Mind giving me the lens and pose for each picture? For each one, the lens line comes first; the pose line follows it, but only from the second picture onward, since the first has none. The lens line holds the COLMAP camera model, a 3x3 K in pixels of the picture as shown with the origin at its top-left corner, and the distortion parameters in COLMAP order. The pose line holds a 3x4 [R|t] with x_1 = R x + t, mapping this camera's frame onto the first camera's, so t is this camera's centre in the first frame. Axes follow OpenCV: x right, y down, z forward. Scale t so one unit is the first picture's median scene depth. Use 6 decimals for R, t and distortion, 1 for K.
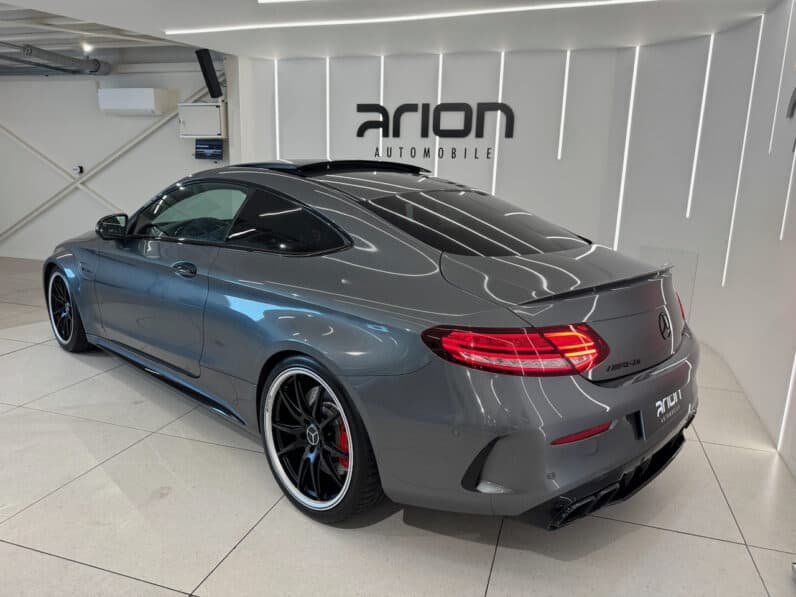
lens RADIAL K [[568.8, 0, 416.3], [0, 568.8, 306.5], [0, 0, 1]] dist [0.044787, -0.065710]
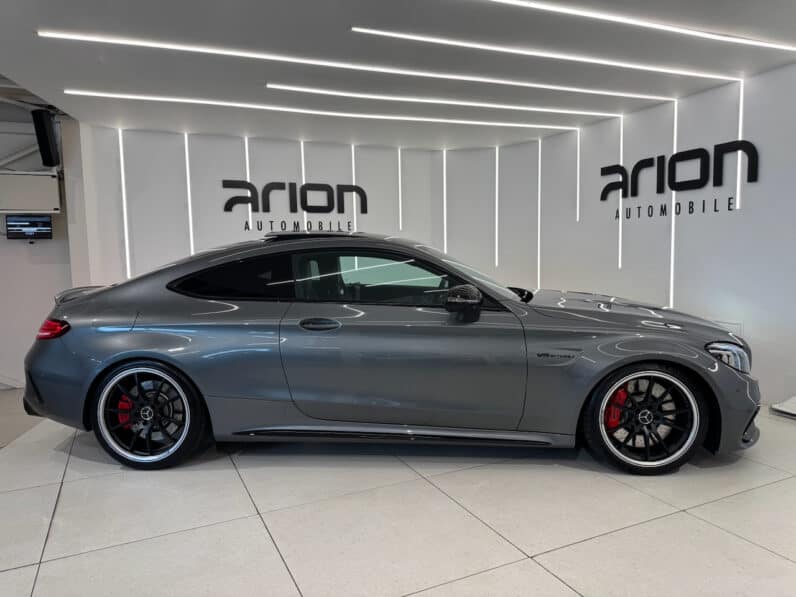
lens RADIAL K [[568.8, 0, 398.0], [0, 568.8, 302.5], [0, 0, 1]] dist [0.044787, -0.065710]
pose [[0.726898, -0.106001, 0.678516, -0.588014], [0.195781, 0.979001, -0.056798, -0.026549], [-0.658247, 0.174127, 0.732387, 0.098709]]
